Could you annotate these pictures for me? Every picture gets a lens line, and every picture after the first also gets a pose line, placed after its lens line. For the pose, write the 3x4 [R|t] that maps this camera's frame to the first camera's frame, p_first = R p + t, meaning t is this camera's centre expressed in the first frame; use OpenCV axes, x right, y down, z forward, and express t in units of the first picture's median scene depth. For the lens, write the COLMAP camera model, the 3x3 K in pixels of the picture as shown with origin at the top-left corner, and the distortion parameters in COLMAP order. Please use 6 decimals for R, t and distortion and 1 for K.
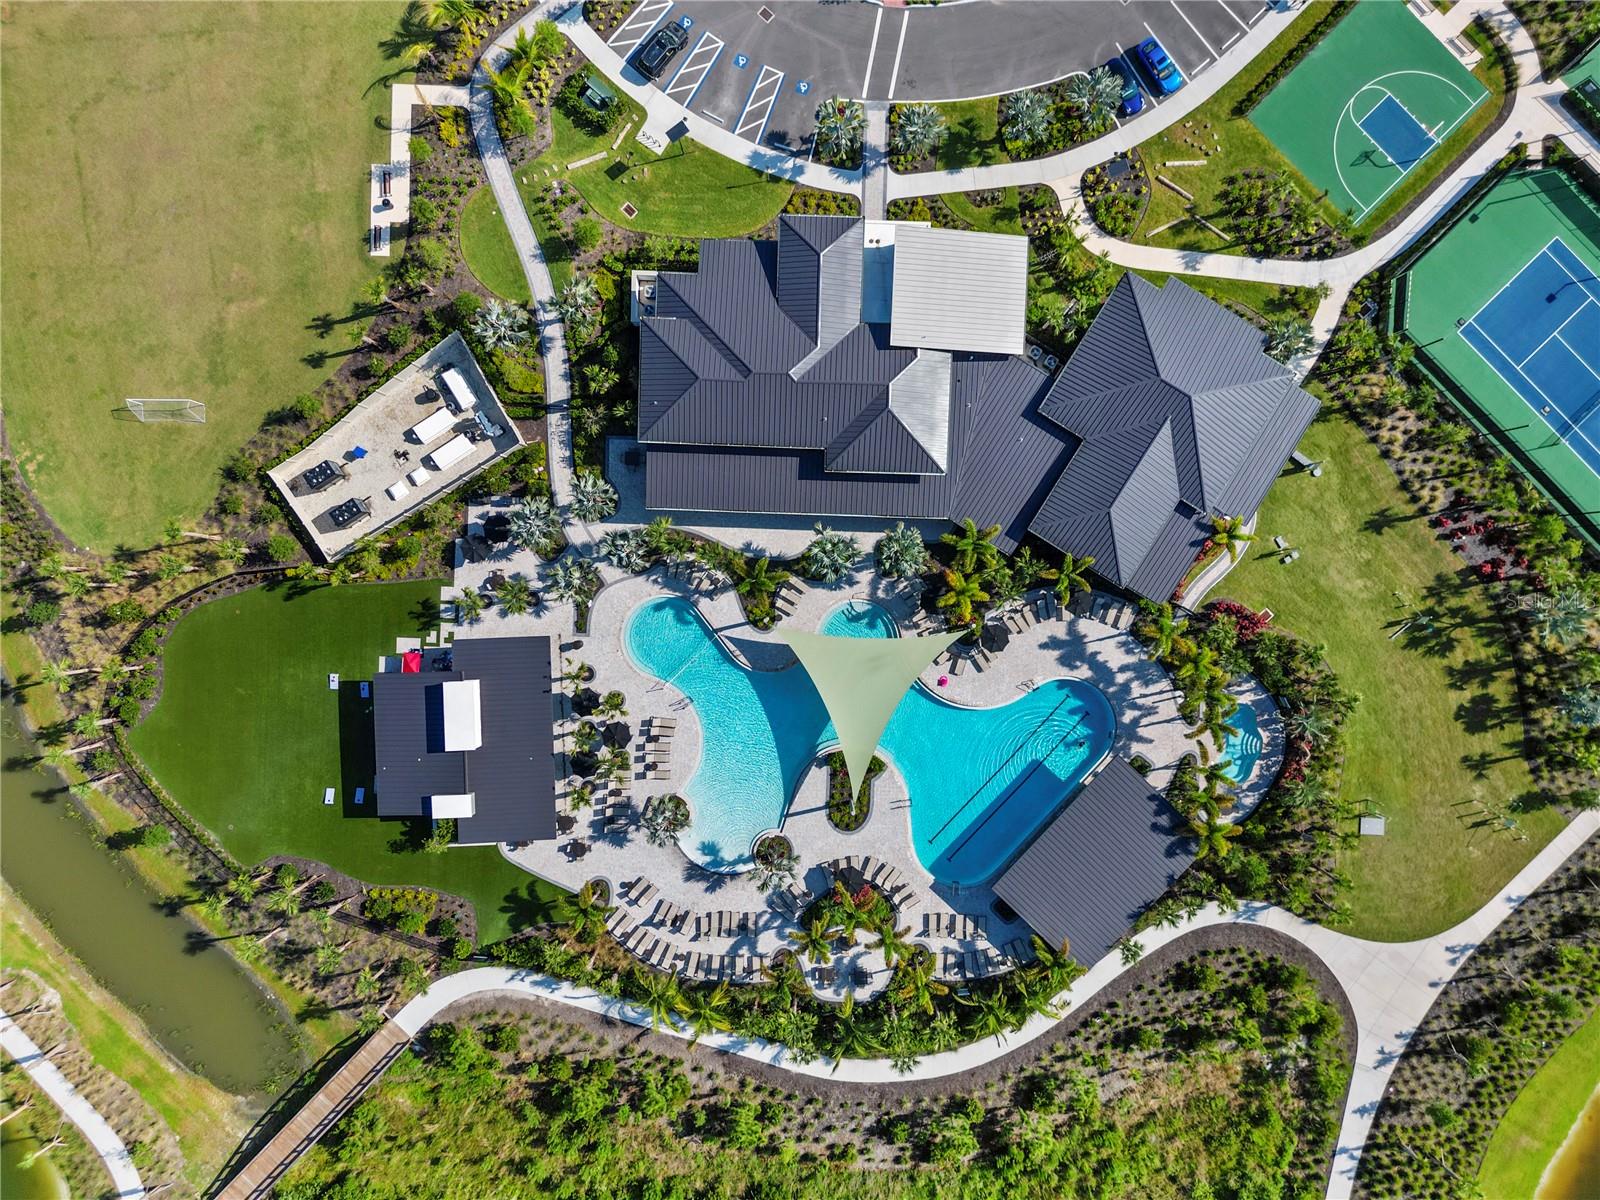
lens RADIAL K [[1133.2, 0, 825.3], [0, 1133.2, 598.9], [0, 0, 1]] dist [0.058630, -0.059226]
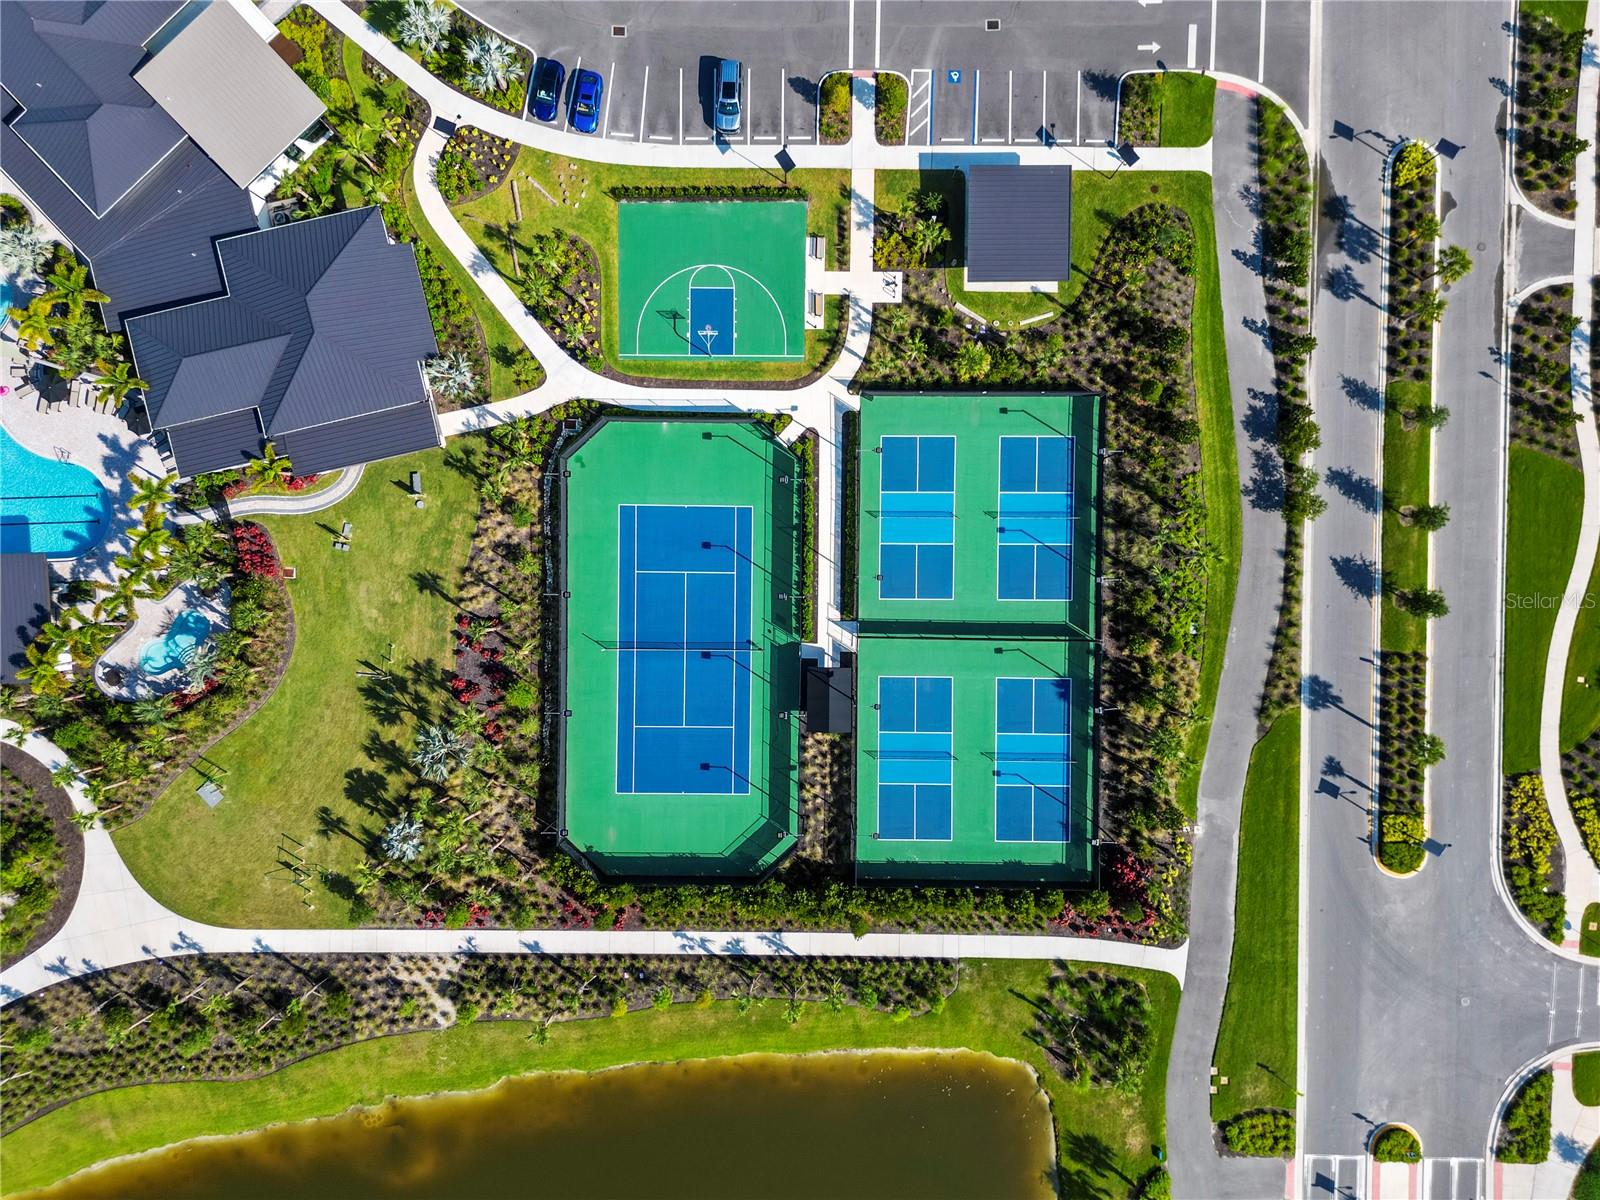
lens RADIAL K [[1133.2, 0, 825.3], [0, 1133.2, 598.9], [0, 0, 1]] dist [0.058630, -0.059226]
pose [[0.707980, 0.705826, 0.023944, 0.714846], [-0.706057, 0.708153, 0.001753, -0.304140], [-0.015718, -0.018147, 0.999712, -0.007203]]
